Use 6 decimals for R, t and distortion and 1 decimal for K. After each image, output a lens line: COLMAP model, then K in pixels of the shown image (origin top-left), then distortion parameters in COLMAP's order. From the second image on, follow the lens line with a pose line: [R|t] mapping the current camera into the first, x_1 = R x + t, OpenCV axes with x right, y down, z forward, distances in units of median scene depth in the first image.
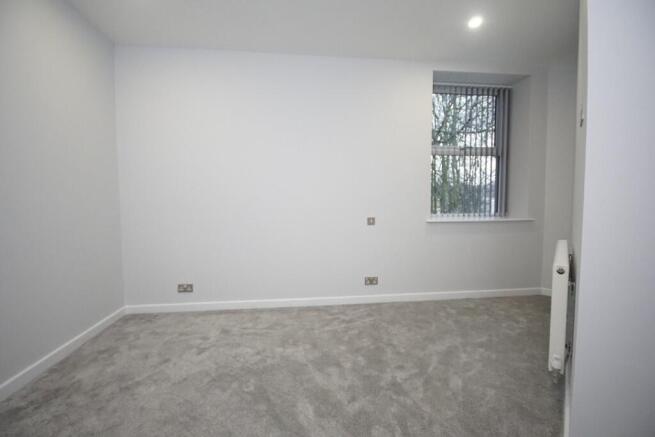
lens RADIAL K [[286.7, 0, 325.4], [0, 286.7, 217.7], [0, 0, 1]] dist [-0.000158, -0.009150]
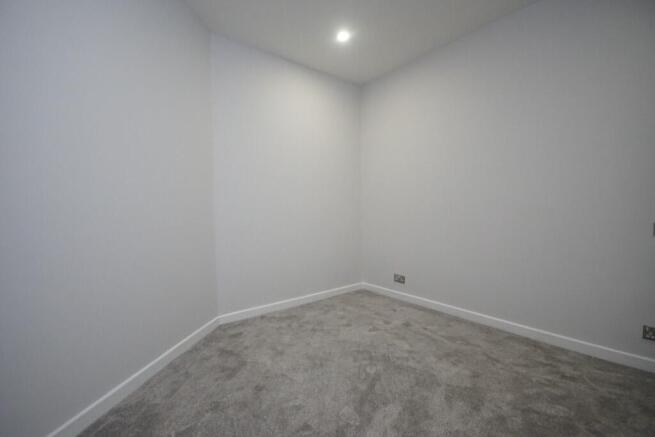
lens RADIAL K [[286.7, 0, 325.4], [0, 286.7, 217.7], [0, 0, 1]] dist [-0.000158, -0.009150]
pose [[0.485537, 0.009468, -0.874165, 0.402425], [-0.037534, 0.999245, -0.010025, 0.034331], [0.873410, 0.037678, 0.485526, 0.224215]]
